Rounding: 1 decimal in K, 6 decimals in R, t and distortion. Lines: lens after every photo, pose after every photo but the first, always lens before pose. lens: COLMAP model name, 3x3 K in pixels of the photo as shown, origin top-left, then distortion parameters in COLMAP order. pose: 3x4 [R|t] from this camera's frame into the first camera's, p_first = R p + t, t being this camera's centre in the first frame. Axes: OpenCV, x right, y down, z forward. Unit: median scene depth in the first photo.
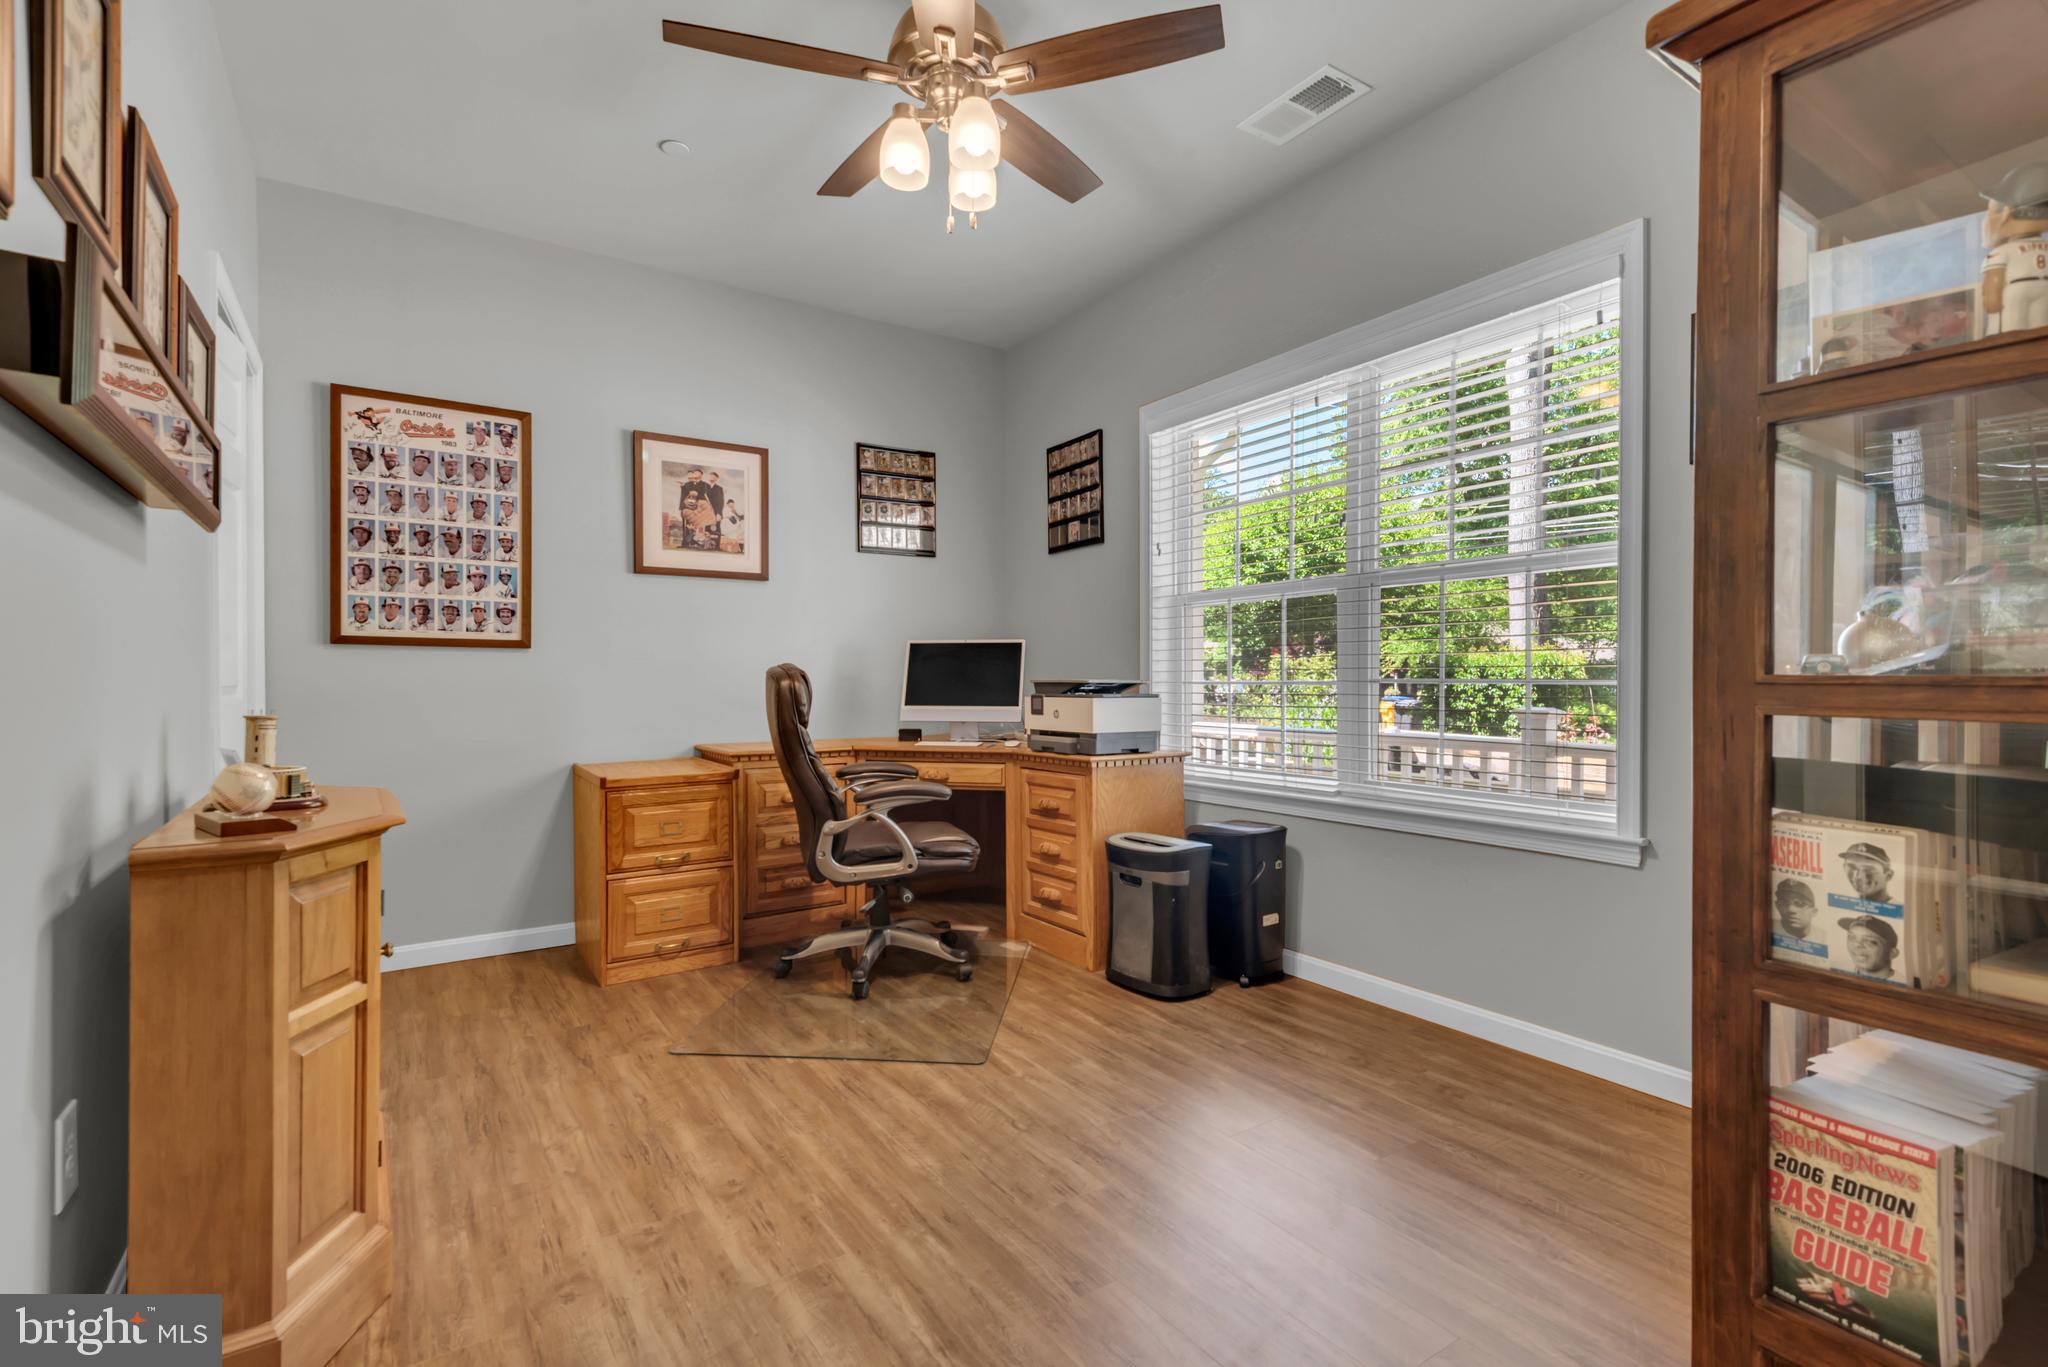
lens RADIAL K [[924.0, 0, 1025.8], [0, 924.0, 680.8], [0, 0, 1]] dist [0.029860, -0.015756]
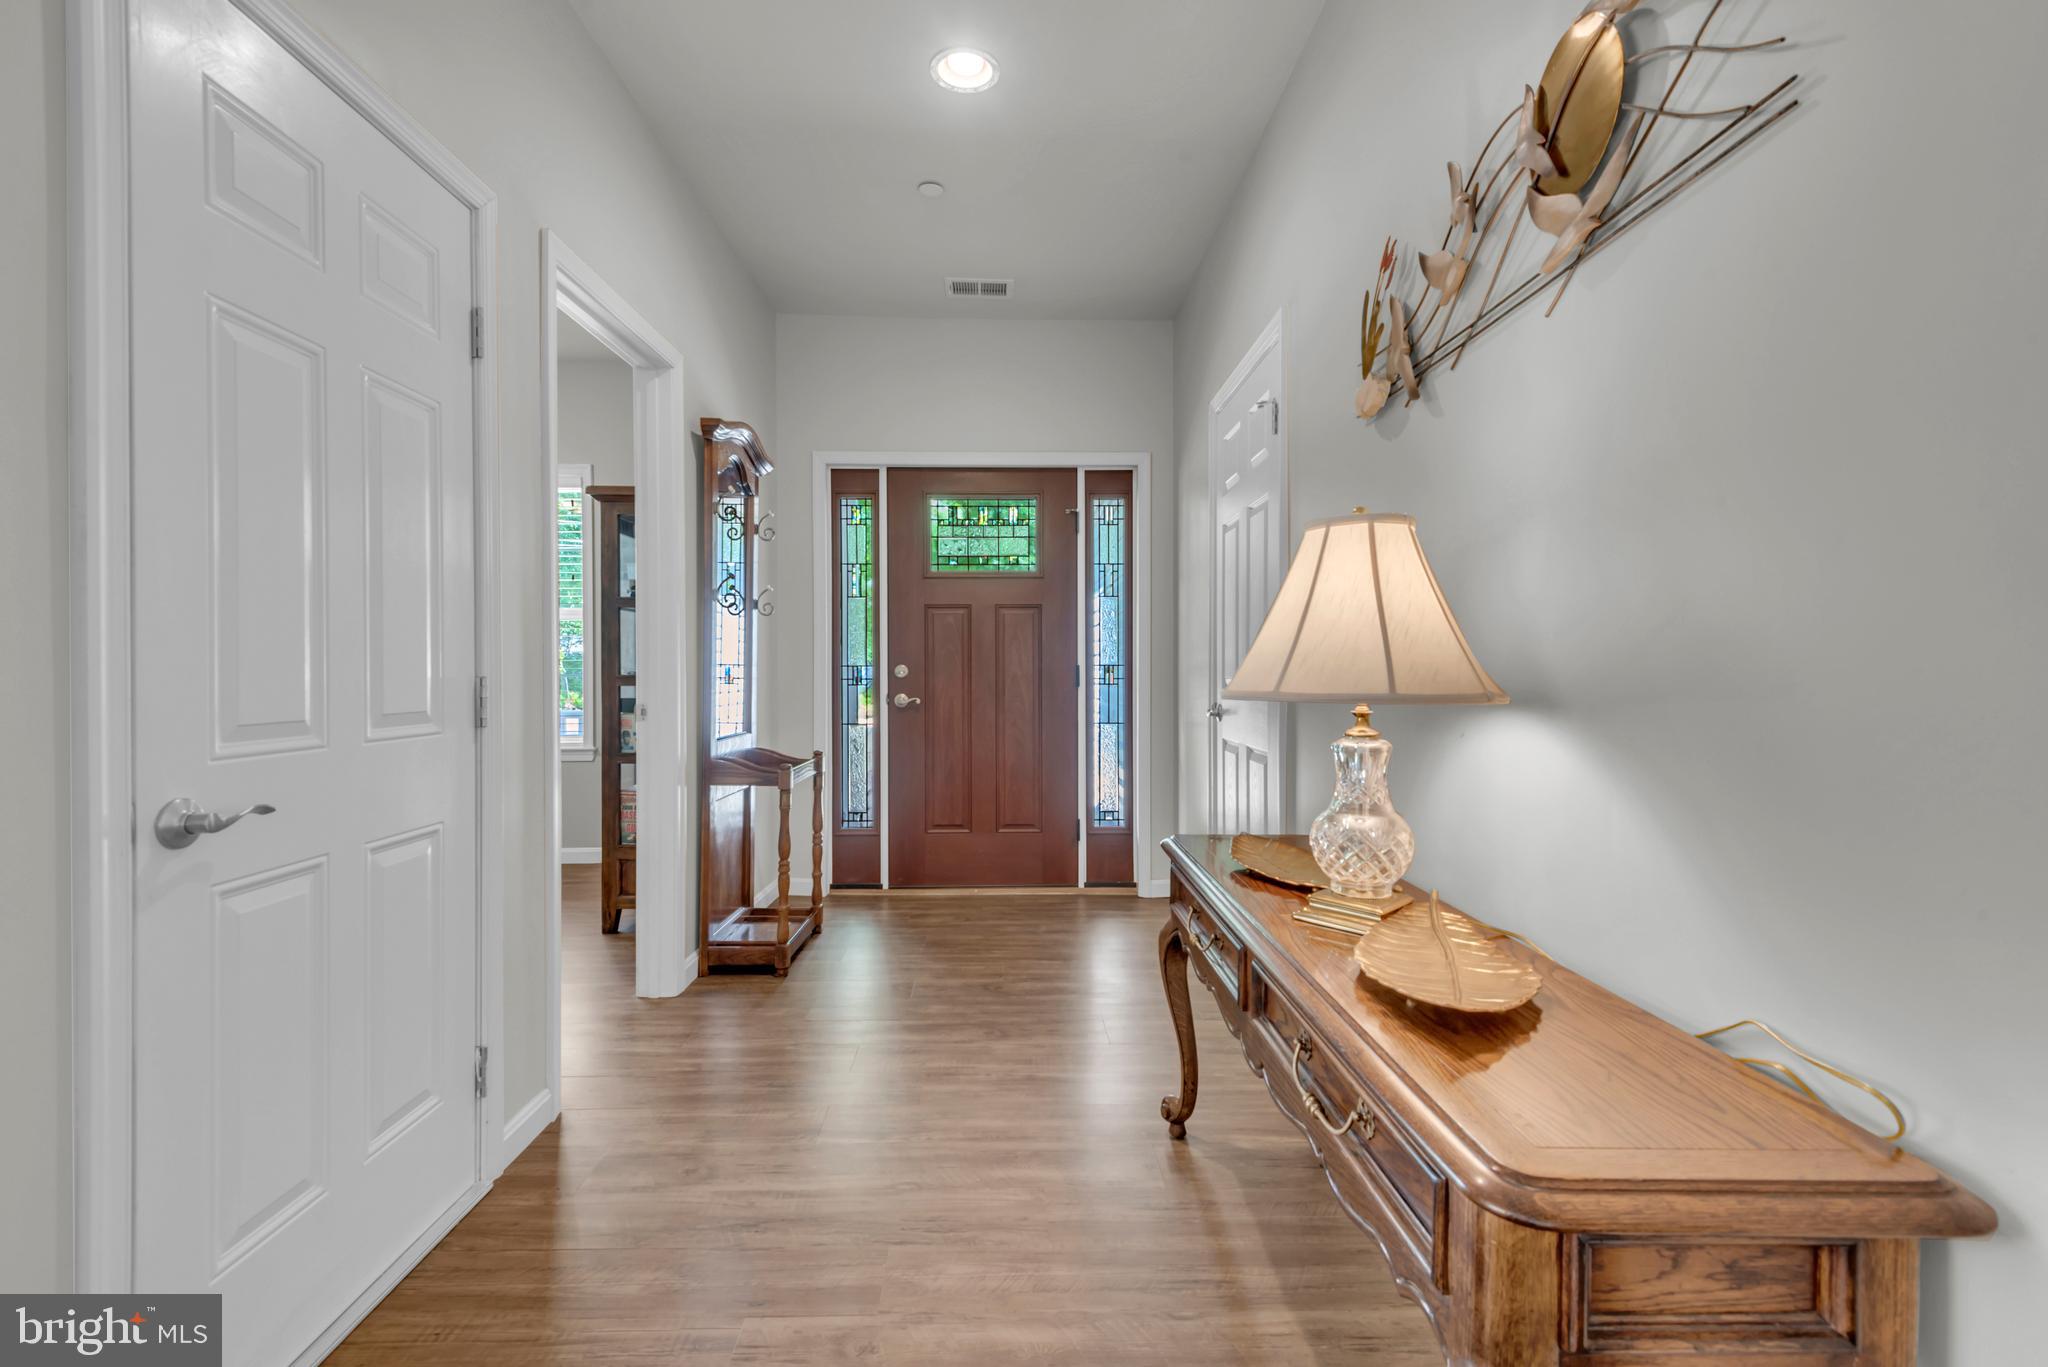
lens RADIAL K [[924.0, 0, 1001.0], [0, 924.0, 669.8], [0, 0, 1]] dist [0.029860, -0.015756]
pose [[0.553480, -0.002968, 0.832857, -1.382101], [0.002765, 0.999995, 0.001727, -0.029066], [-0.832858, 0.001347, 0.553485, -2.212639]]
